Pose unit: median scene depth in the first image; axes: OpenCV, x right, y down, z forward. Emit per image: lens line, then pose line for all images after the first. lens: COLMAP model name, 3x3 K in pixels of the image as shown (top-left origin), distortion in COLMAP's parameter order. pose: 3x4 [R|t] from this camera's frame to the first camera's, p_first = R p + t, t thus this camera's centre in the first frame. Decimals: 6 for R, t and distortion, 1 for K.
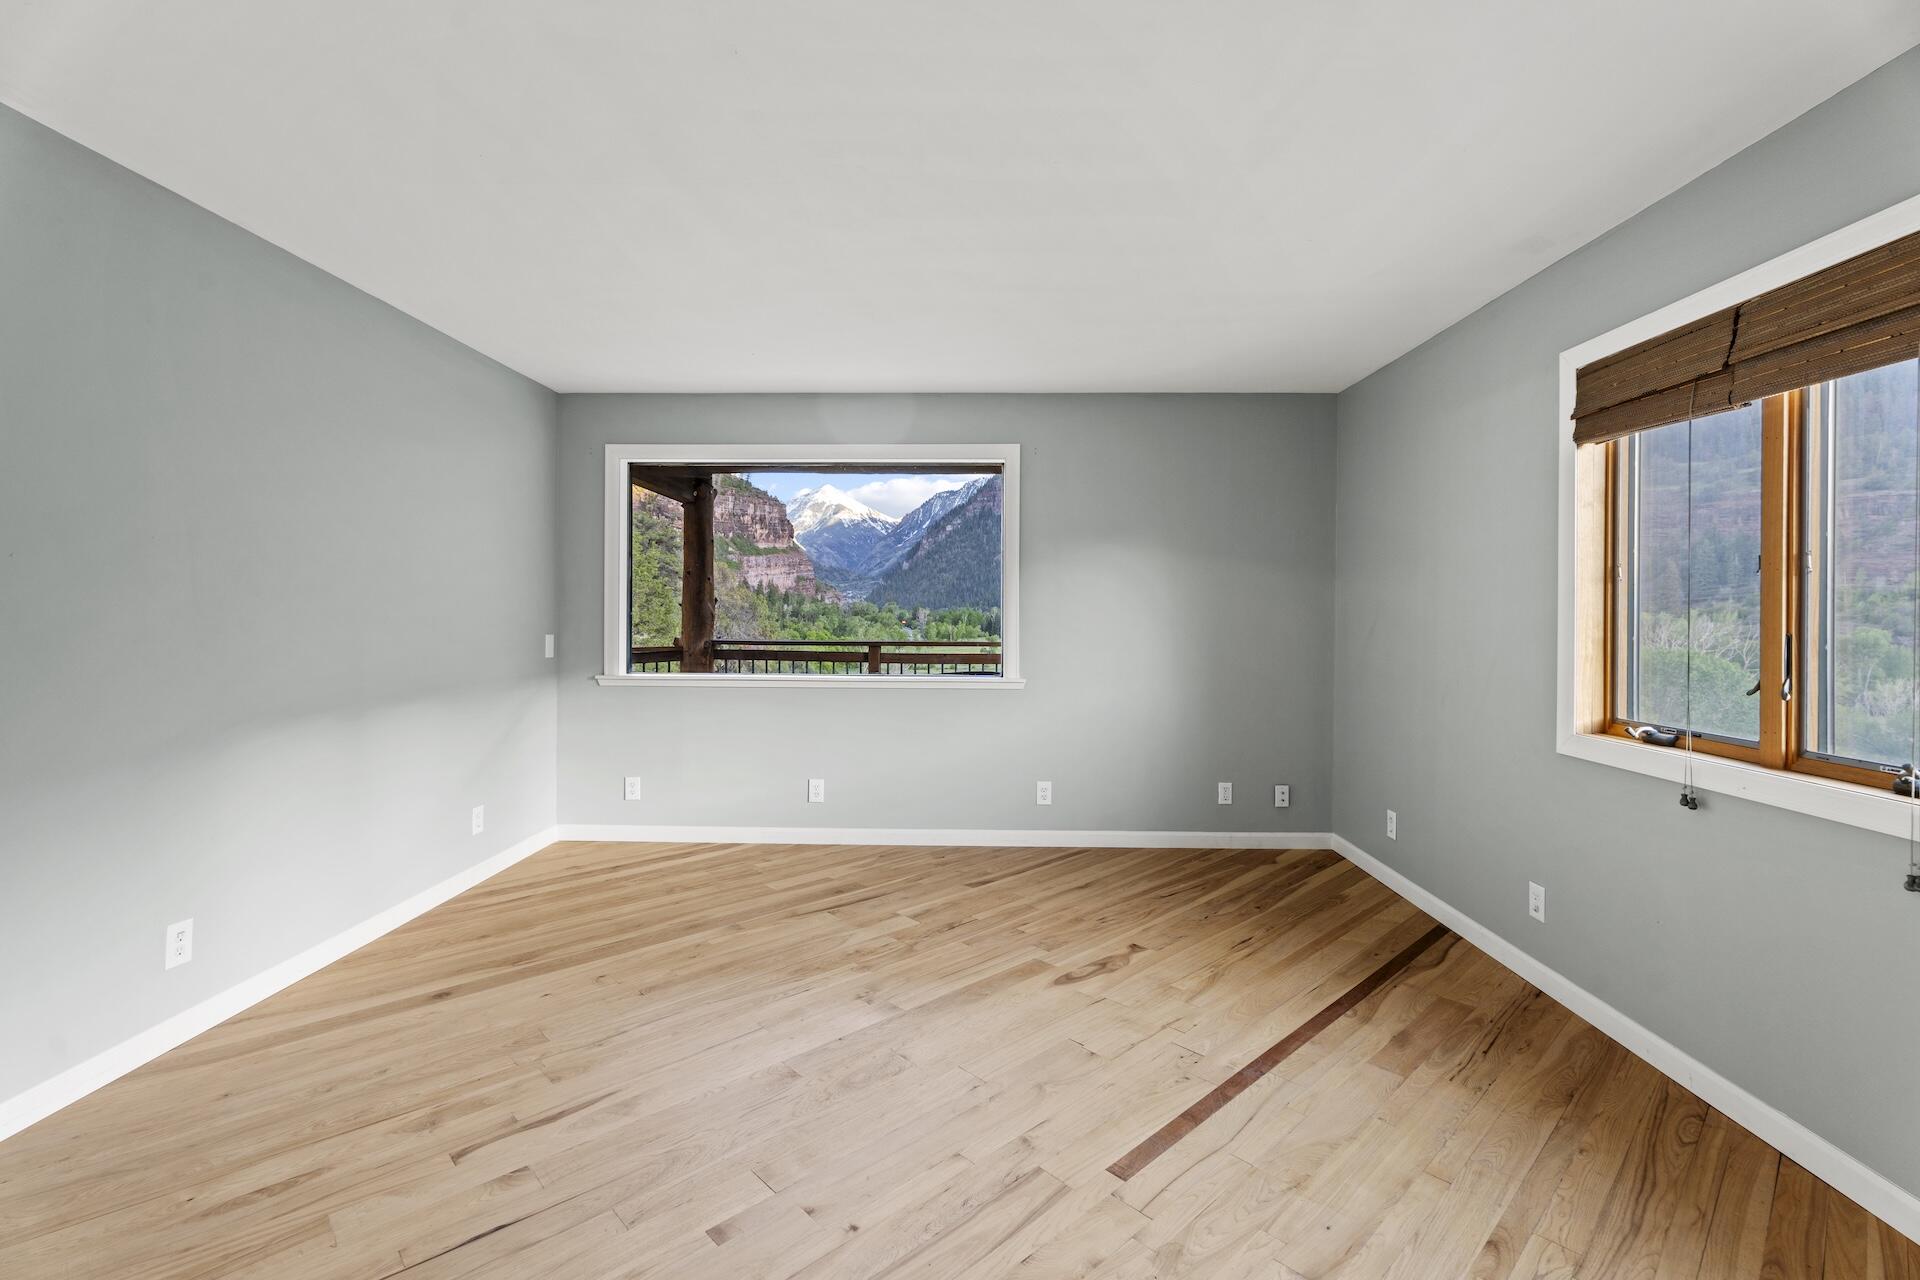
lens RADIAL K [[867.6, 0, 958.8], [0, 867.6, 607.5], [0, 0, 1]] dist [0.000462, 0.000004]
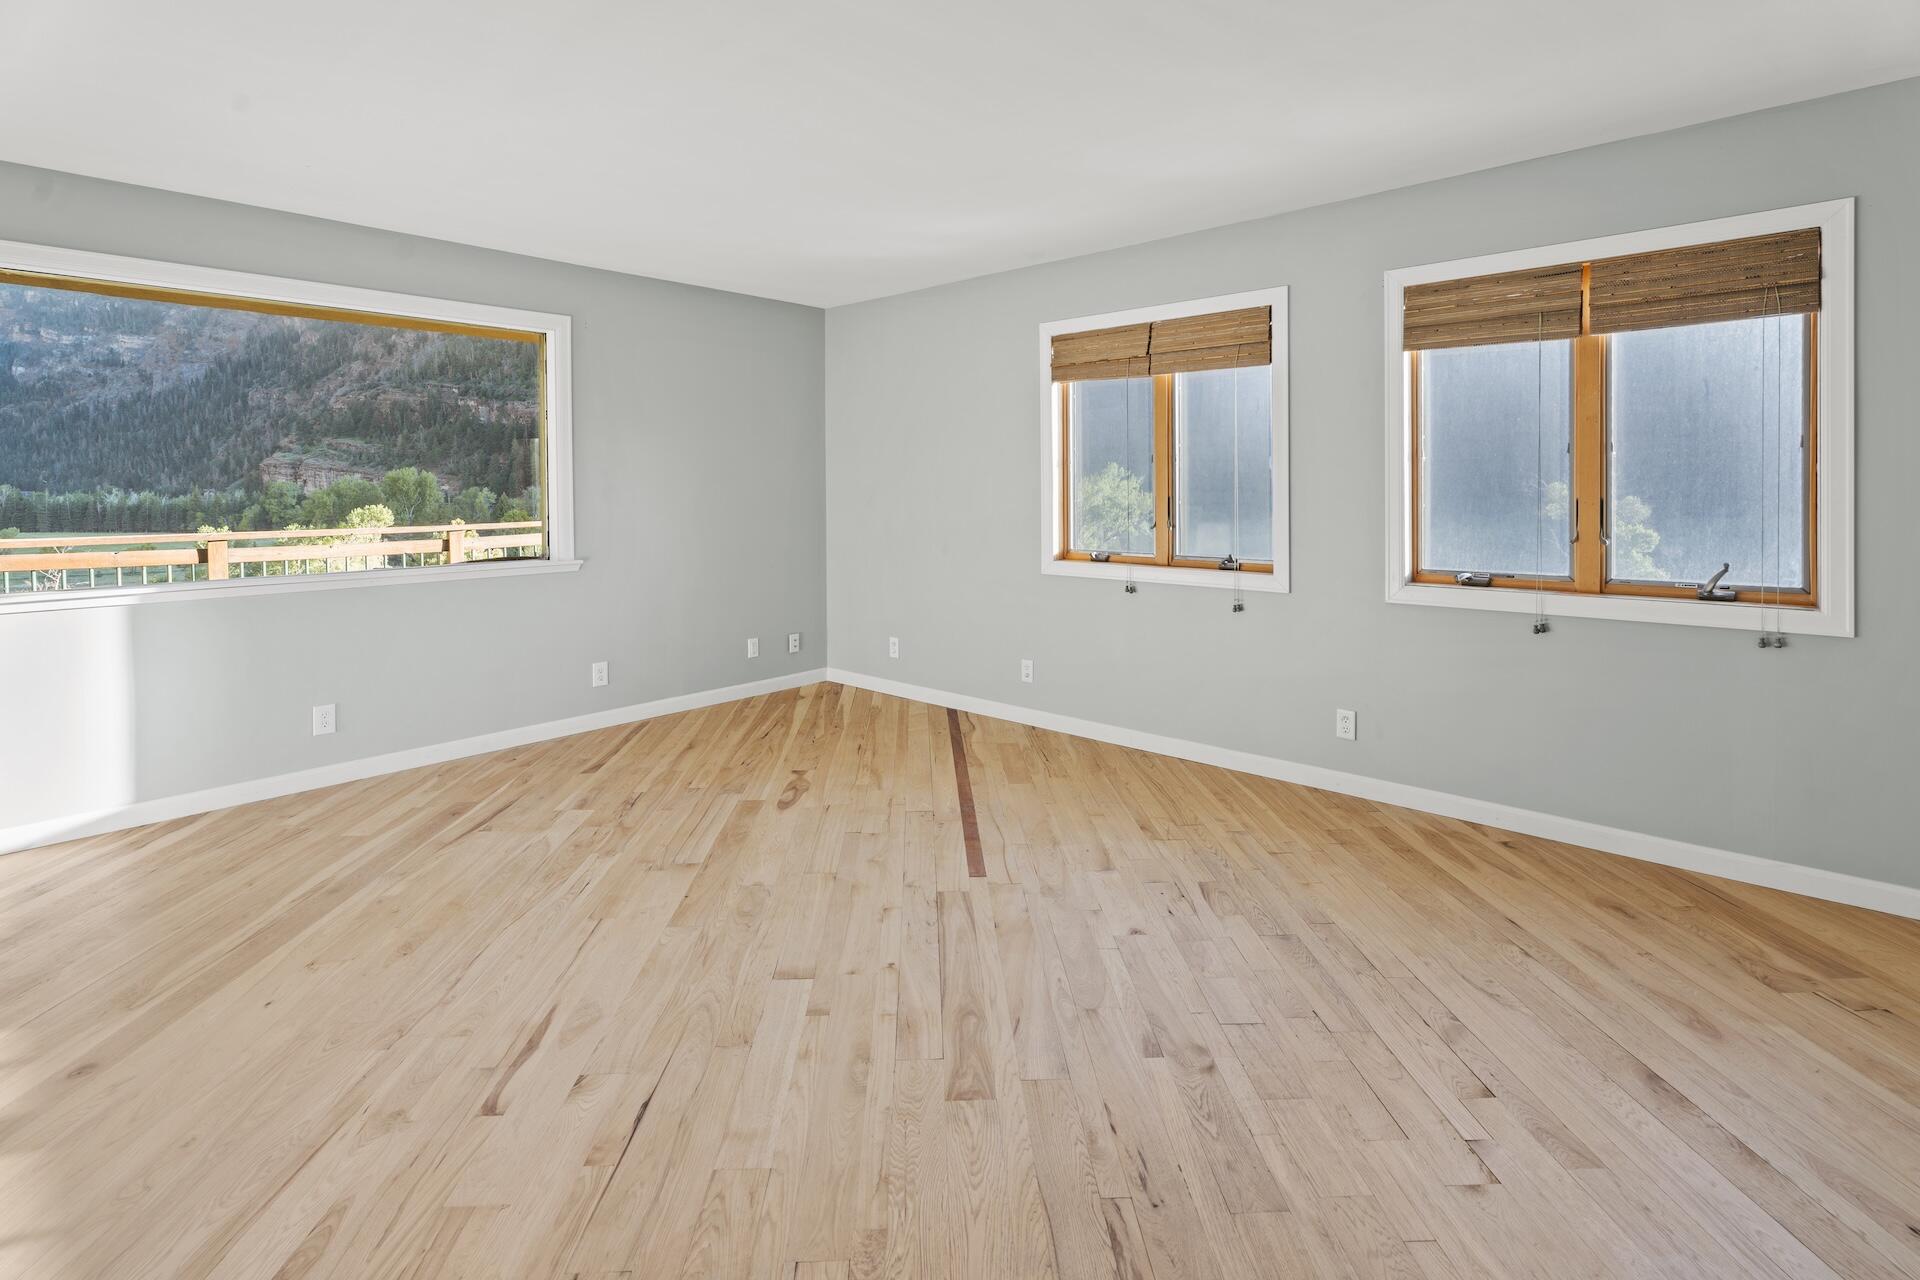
lens RADIAL K [[926.9, 0, 964.6], [0, 926.9, 490.0], [0, 0, 1]] dist [0.002471, 0.000328]
pose [[0.638718, -0.010365, 0.769371, -0.749613], [0.004920, 0.999944, 0.009386, -0.004509], [-0.769425, -0.002210, 0.638734, 0.019712]]
